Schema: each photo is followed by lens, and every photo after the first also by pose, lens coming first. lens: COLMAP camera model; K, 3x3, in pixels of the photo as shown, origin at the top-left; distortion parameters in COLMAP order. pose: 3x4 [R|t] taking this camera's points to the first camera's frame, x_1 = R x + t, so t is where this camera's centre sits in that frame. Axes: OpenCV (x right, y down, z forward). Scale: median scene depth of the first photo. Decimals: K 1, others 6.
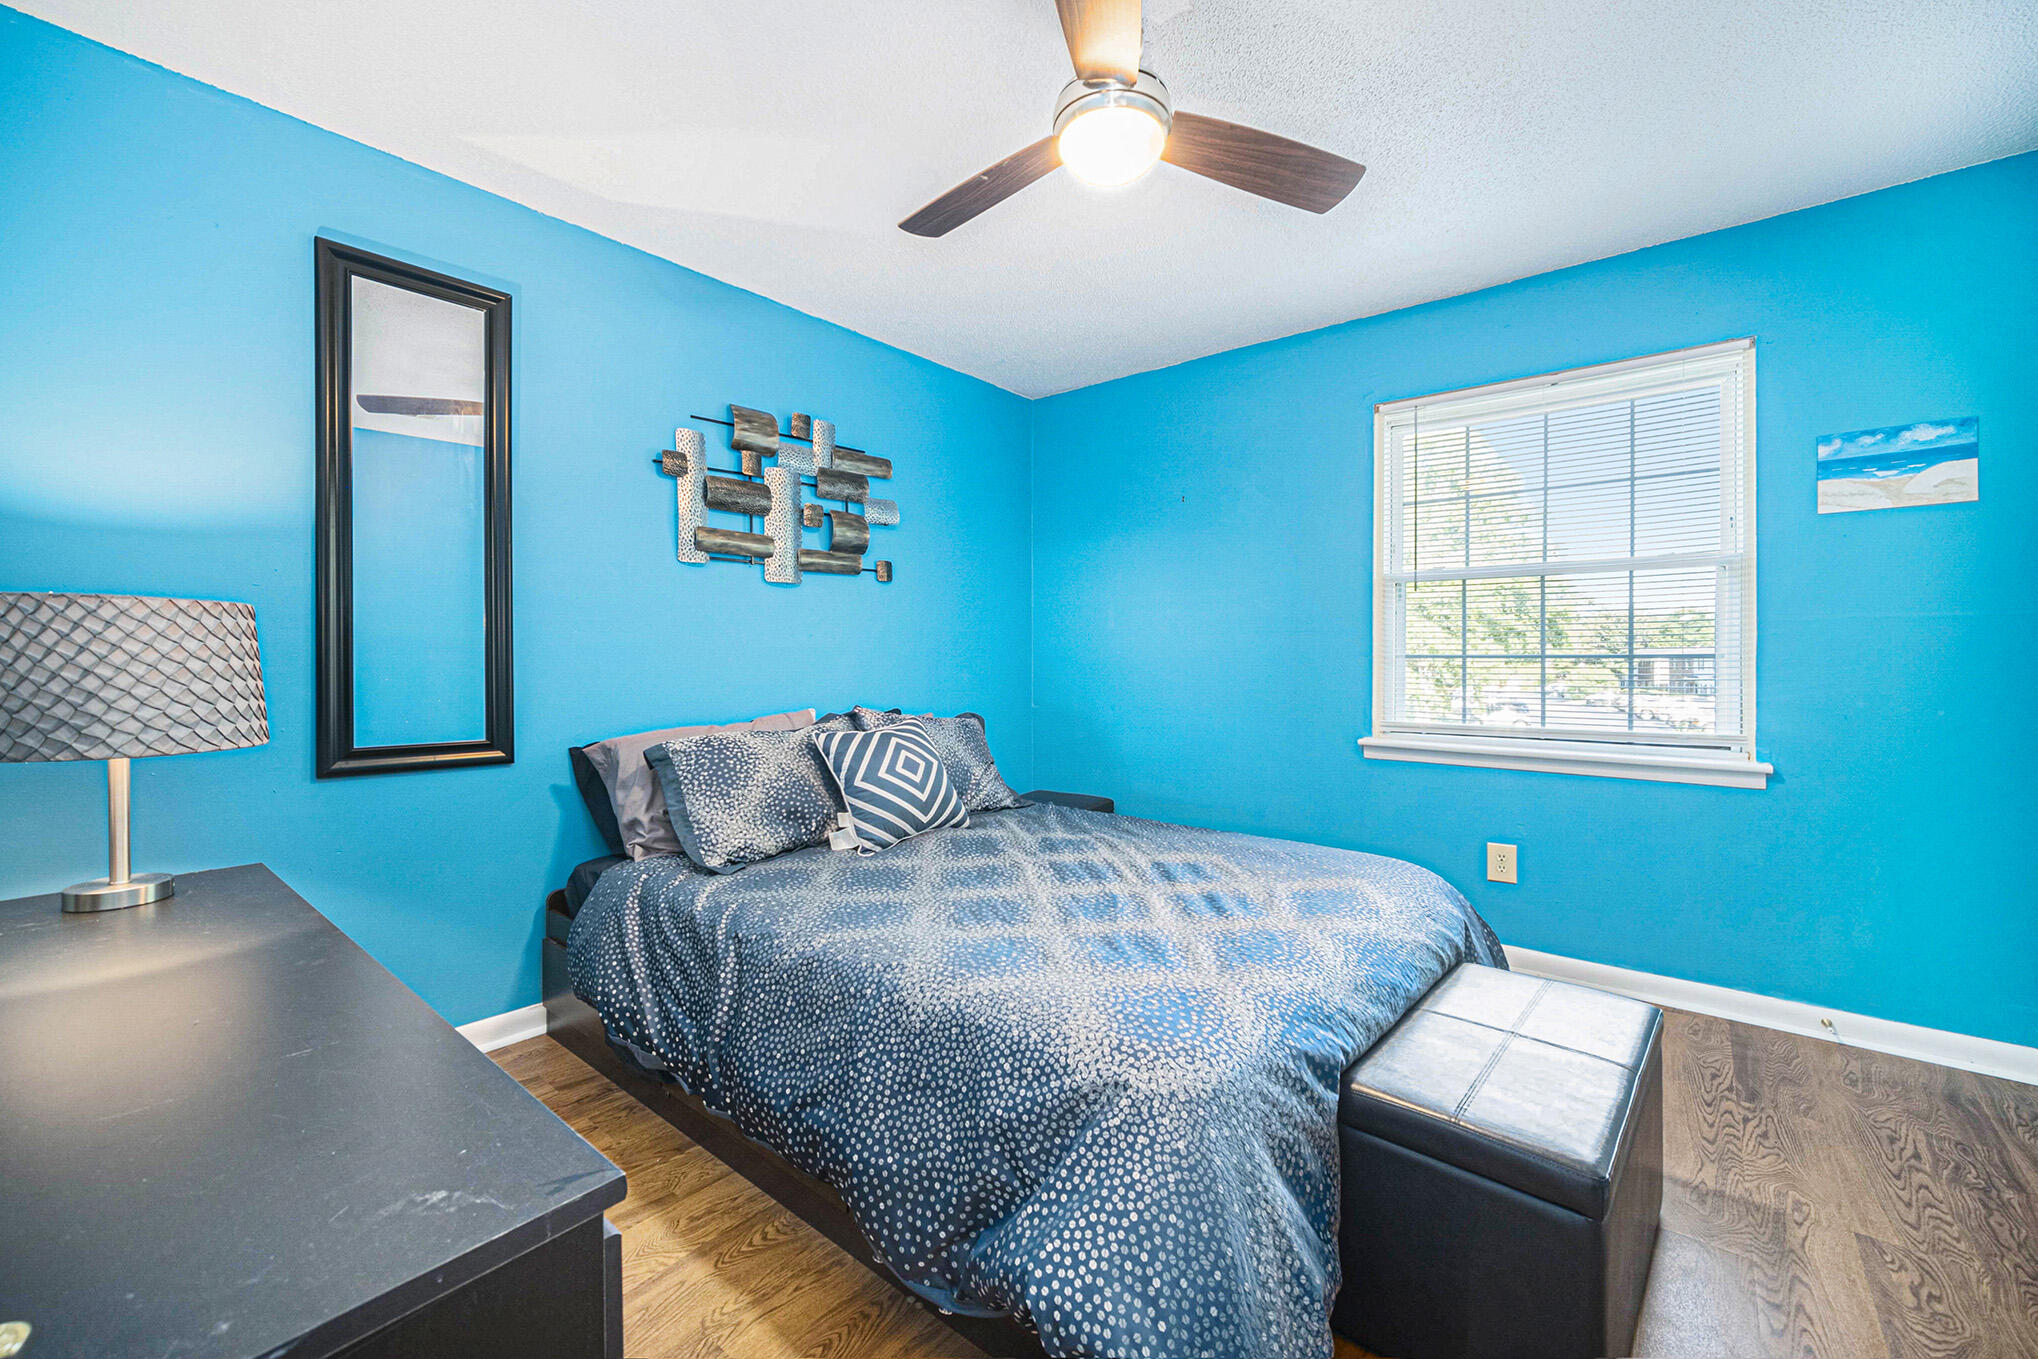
lens RADIAL K [[810.1, 0, 1030.4], [0, 810.1, 670.8], [0, 0, 1]] dist [0.001161, 0.000107]
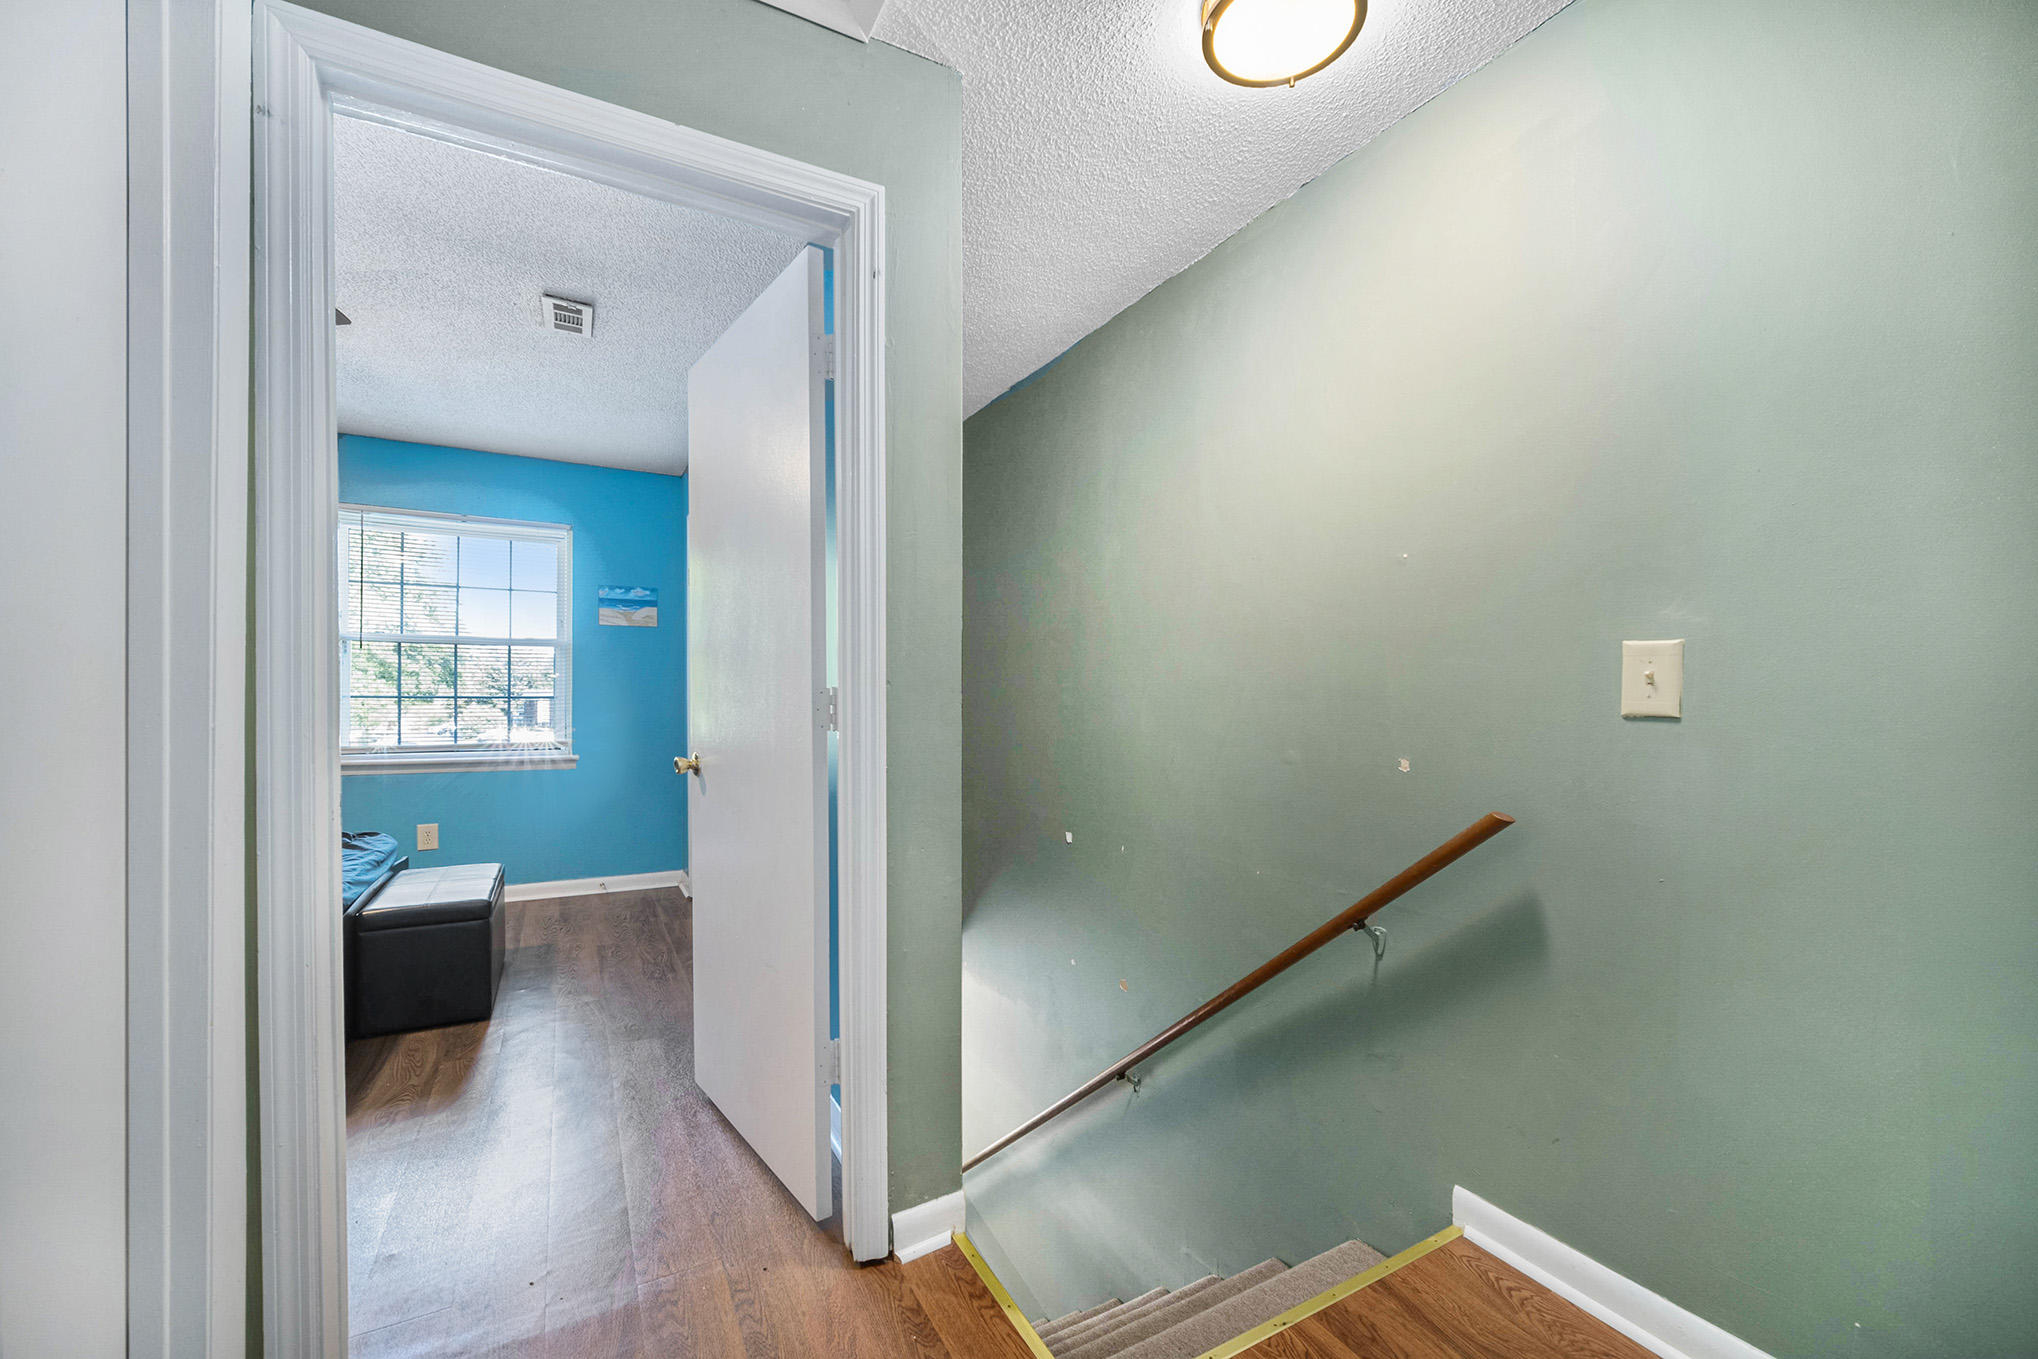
lens RADIAL K [[808.4, 0, 1004.7], [0, 808.4, 693.4], [0, 0, 1]] dist [0.000835, -0.004752]
pose [[0.385467, 0.006930, 0.922696, -0.462166], [0.013008, 0.999832, -0.012943, 0.009594], [-0.922630, 0.016992, 0.385311, -0.672152]]
